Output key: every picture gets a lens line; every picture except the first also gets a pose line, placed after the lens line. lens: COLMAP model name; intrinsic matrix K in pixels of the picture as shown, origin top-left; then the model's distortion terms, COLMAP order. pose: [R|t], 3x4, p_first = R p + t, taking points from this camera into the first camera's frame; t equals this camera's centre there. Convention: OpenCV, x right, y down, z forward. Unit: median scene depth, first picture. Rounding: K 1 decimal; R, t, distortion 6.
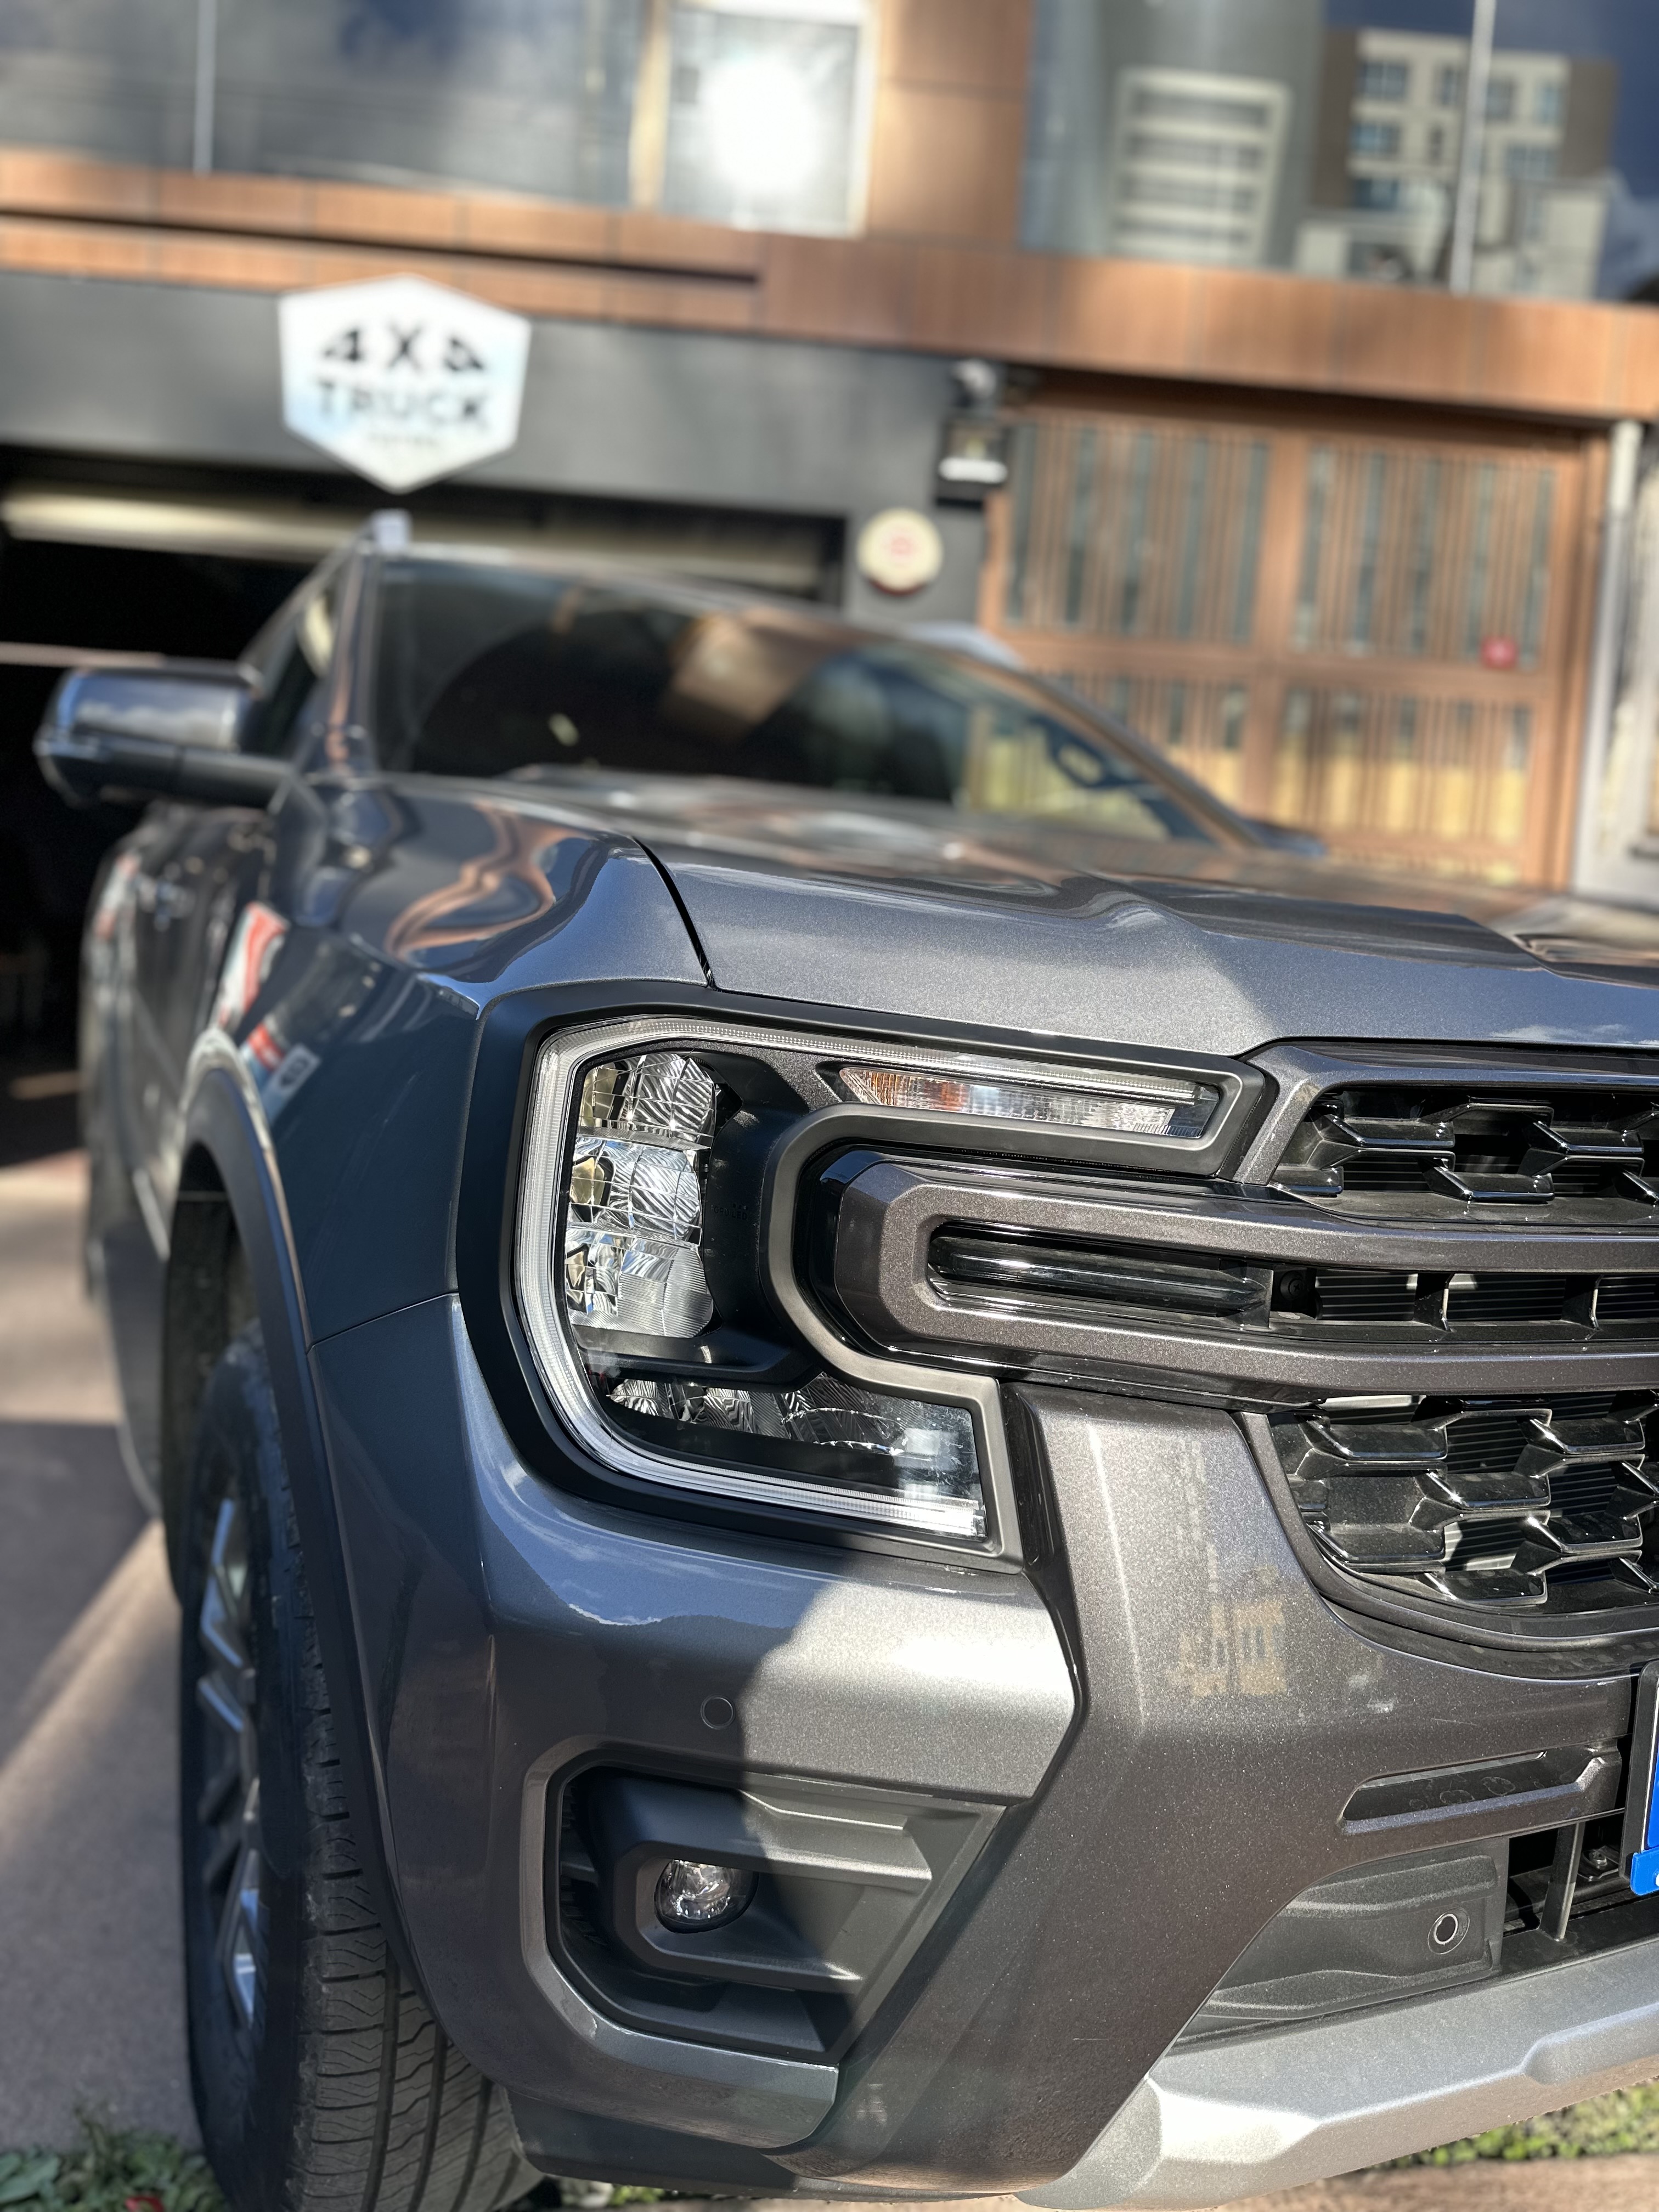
lens RADIAL K [[1539.2, 0, 815.6], [0, 1539.2, 1096.4], [0, 0, 1]] dist [0.002964, -0.031969]
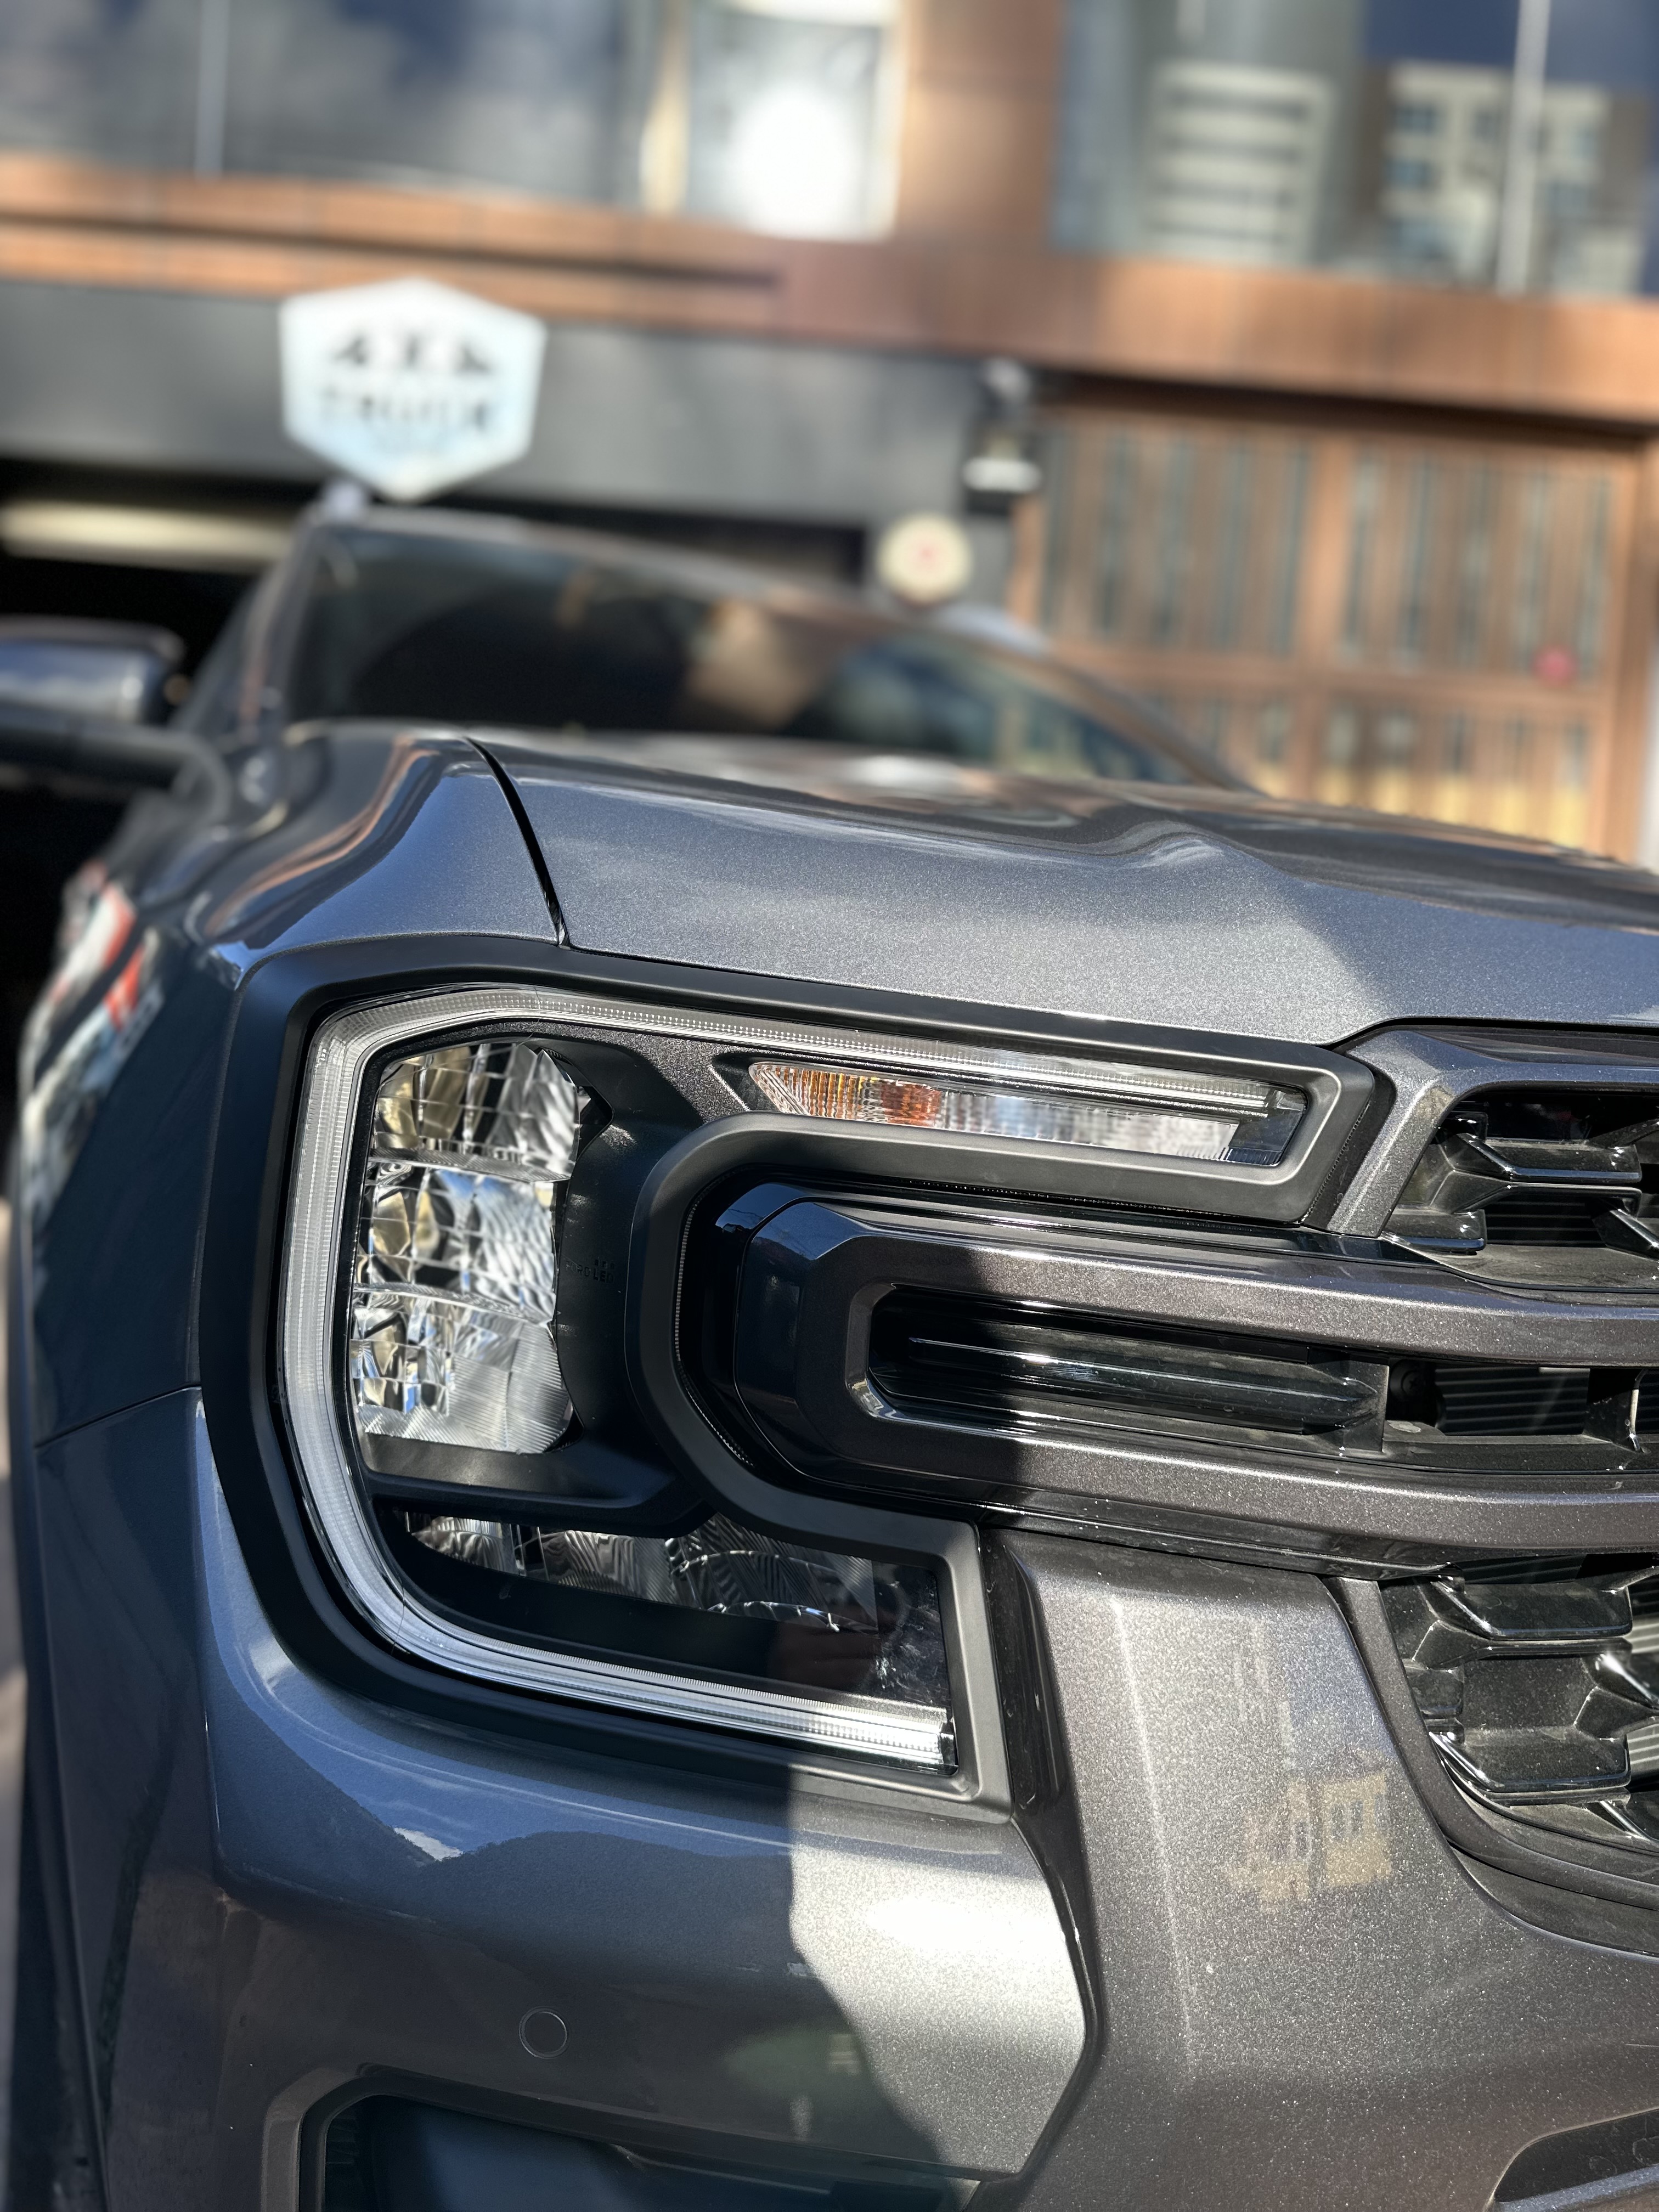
lens RADIAL K [[1539.2, 0, 839.9], [0, 1539.2, 1105.0], [0, 0, 1]] dist [0.002964, -0.031969]
pose [[0.999972, 0.004049, -0.006268, 0.056700], [-0.004168, 0.999809, -0.019093, 0.012473], [0.006189, 0.019118, 0.999798, 0.293205]]
